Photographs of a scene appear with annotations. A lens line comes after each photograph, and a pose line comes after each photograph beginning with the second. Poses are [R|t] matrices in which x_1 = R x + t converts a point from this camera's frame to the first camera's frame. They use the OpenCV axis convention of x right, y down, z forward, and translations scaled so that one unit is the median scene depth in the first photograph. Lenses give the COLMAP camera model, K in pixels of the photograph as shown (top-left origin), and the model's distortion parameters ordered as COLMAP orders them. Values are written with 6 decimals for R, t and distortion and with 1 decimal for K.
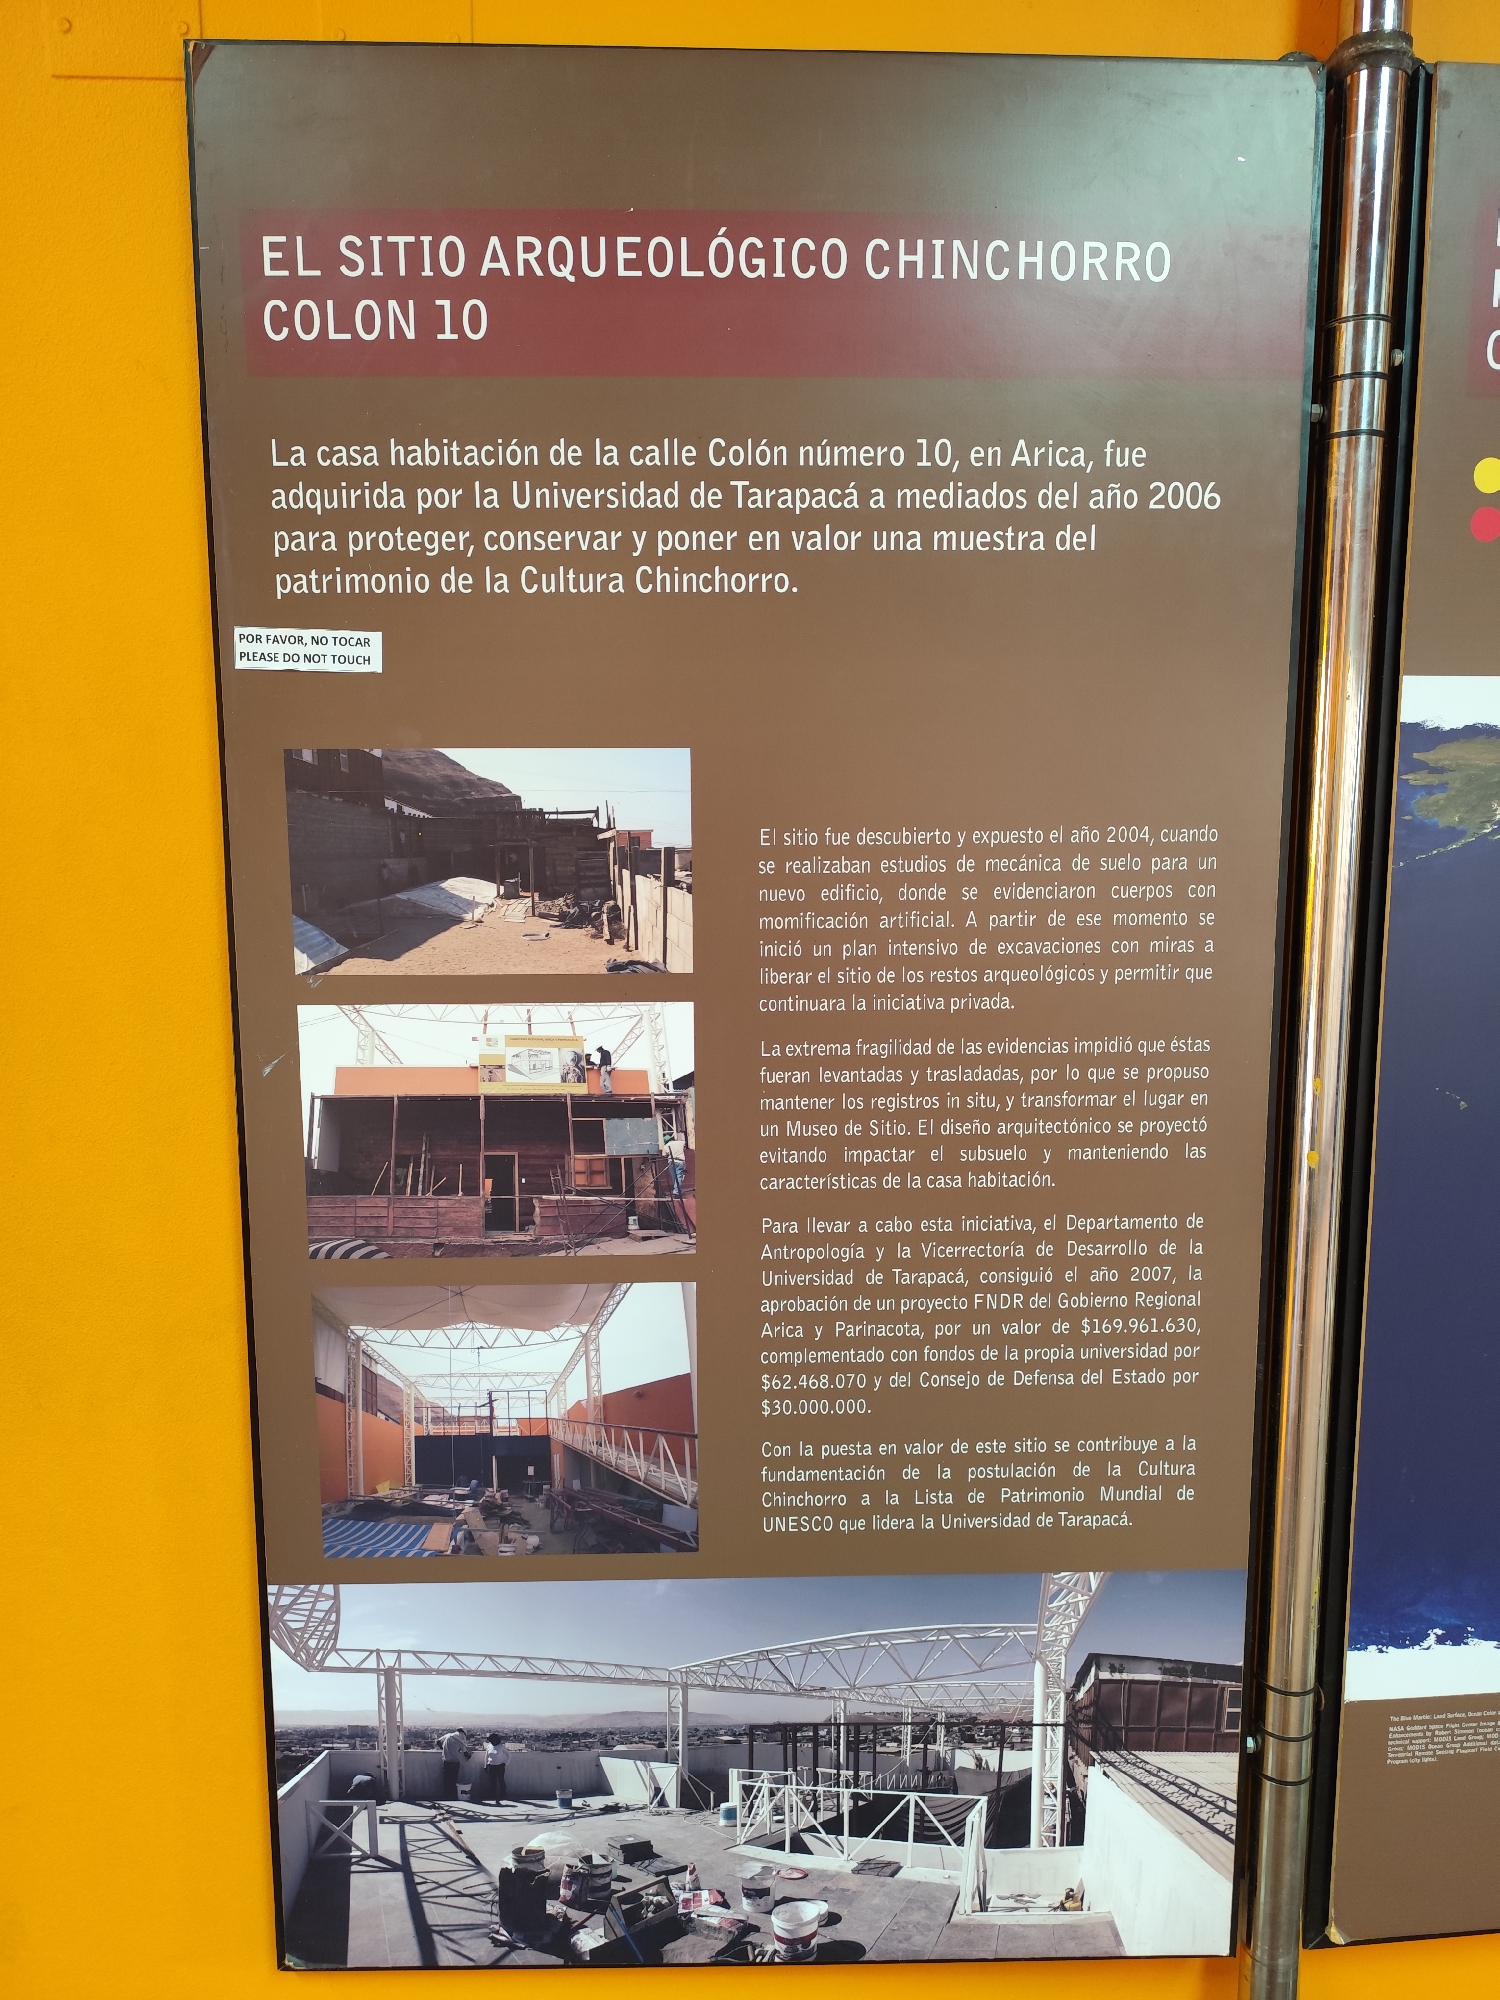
lens RADIAL K [[1375.4, 0, 730.5], [0, 1375.4, 1027.7], [0, 0, 1]] dist [0.041655, -0.042008]
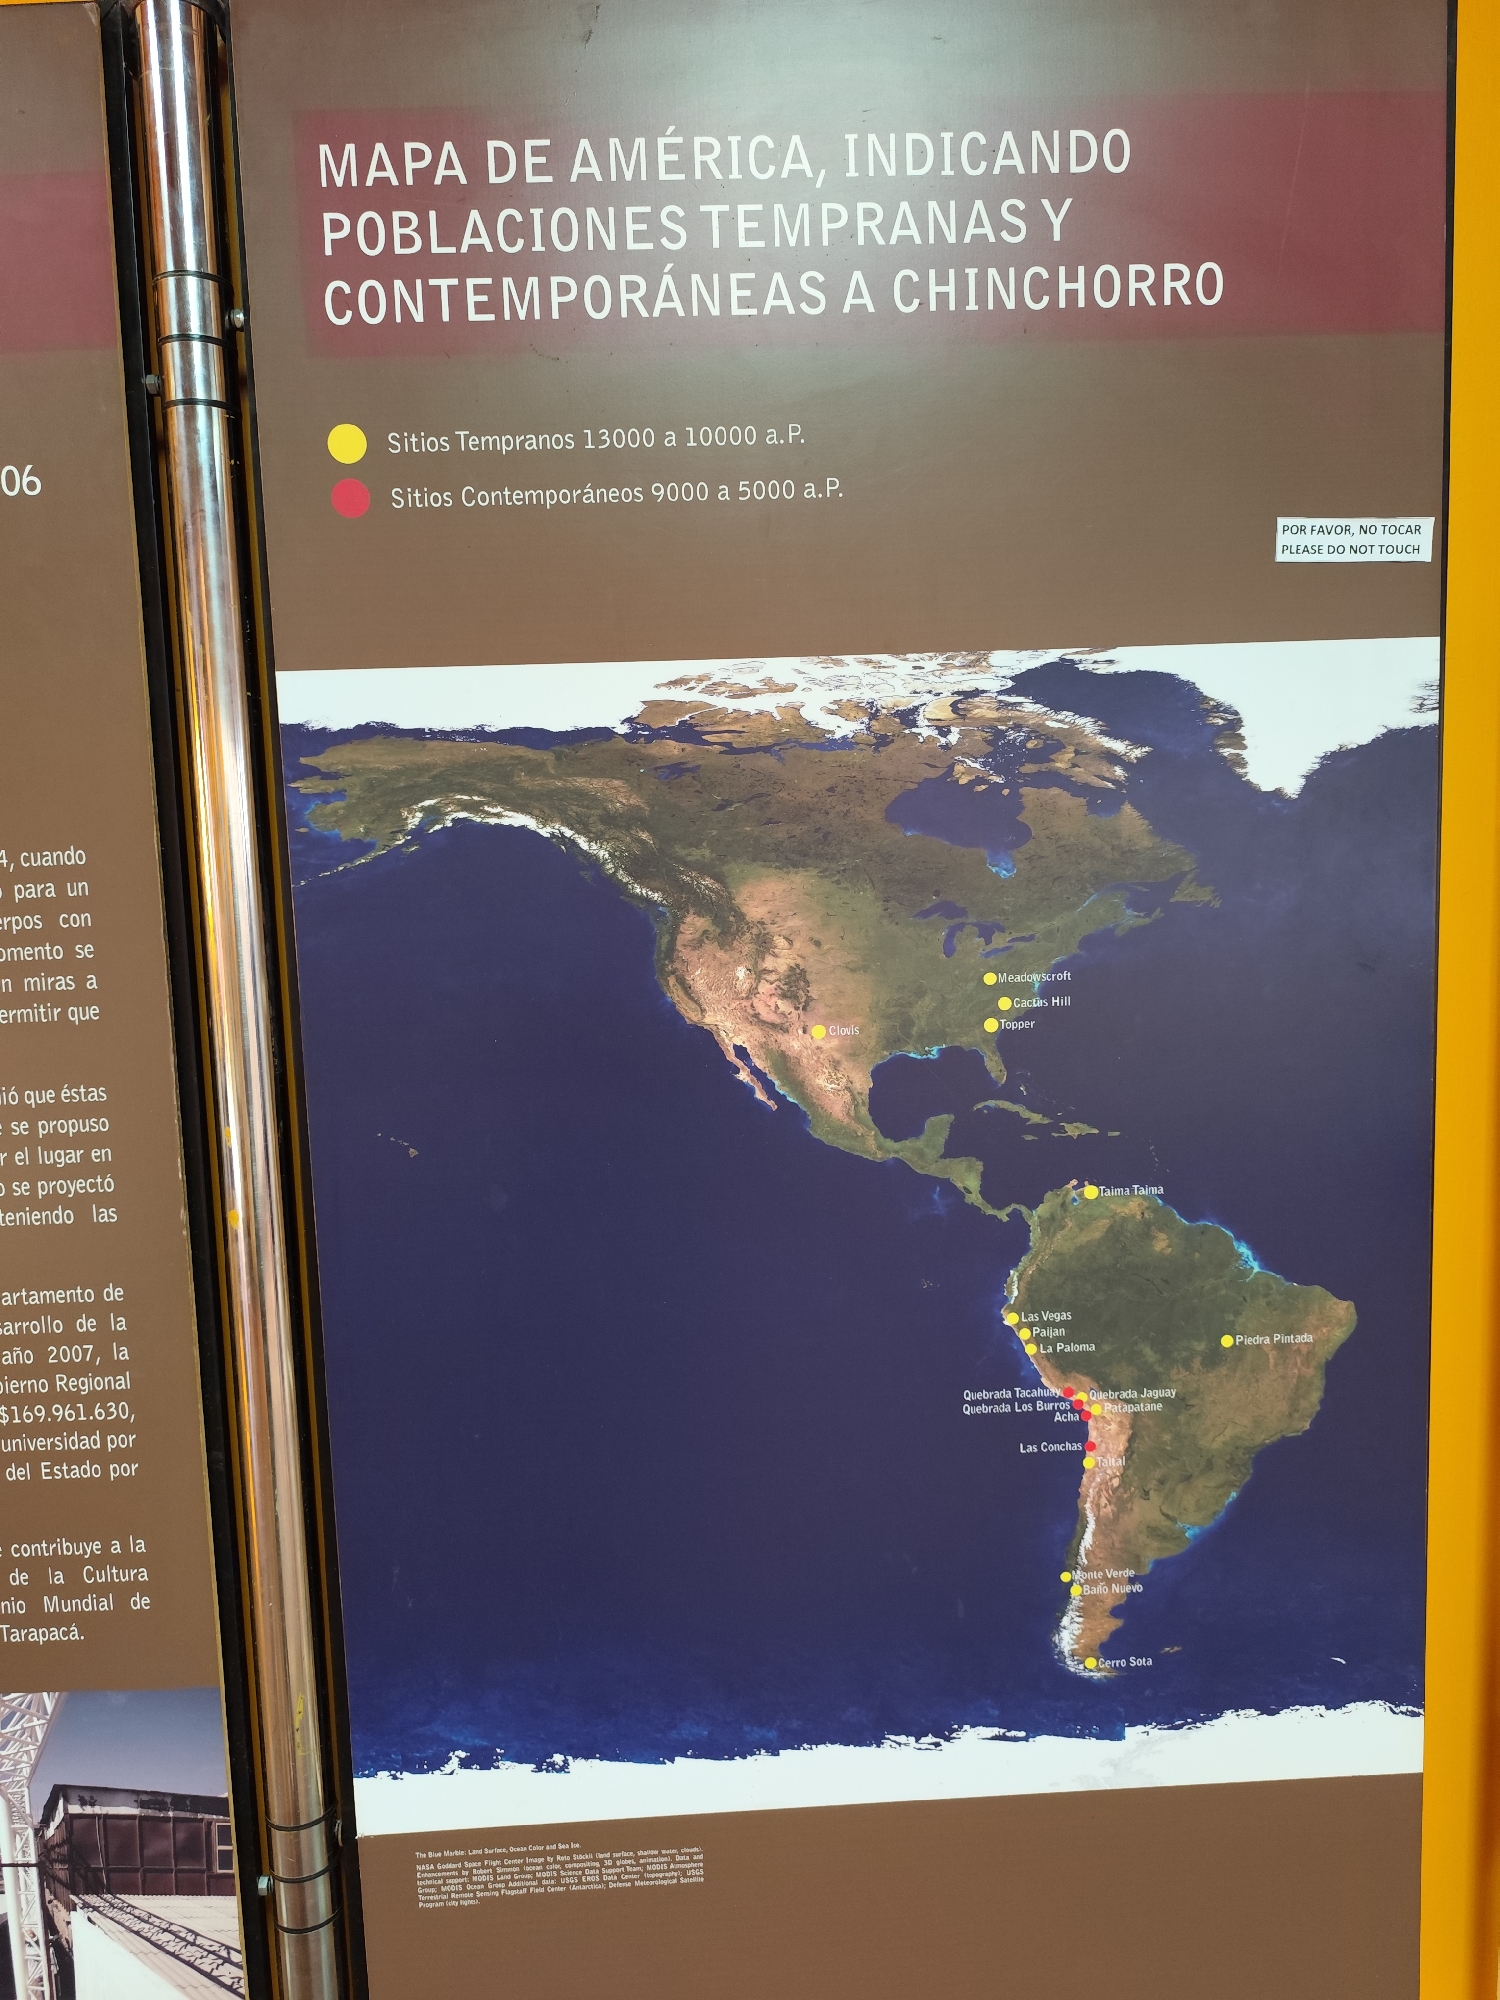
lens RADIAL K [[1375.4, 0, 730.5], [0, 1375.4, 1027.7], [0, 0, 1]] dist [0.041655, -0.042008]
pose [[0.998087, -0.032242, -0.052748, 0.753688], [0.030868, 0.999168, -0.026661, 0.006151], [0.053564, 0.024981, 0.998252, 0.127468]]
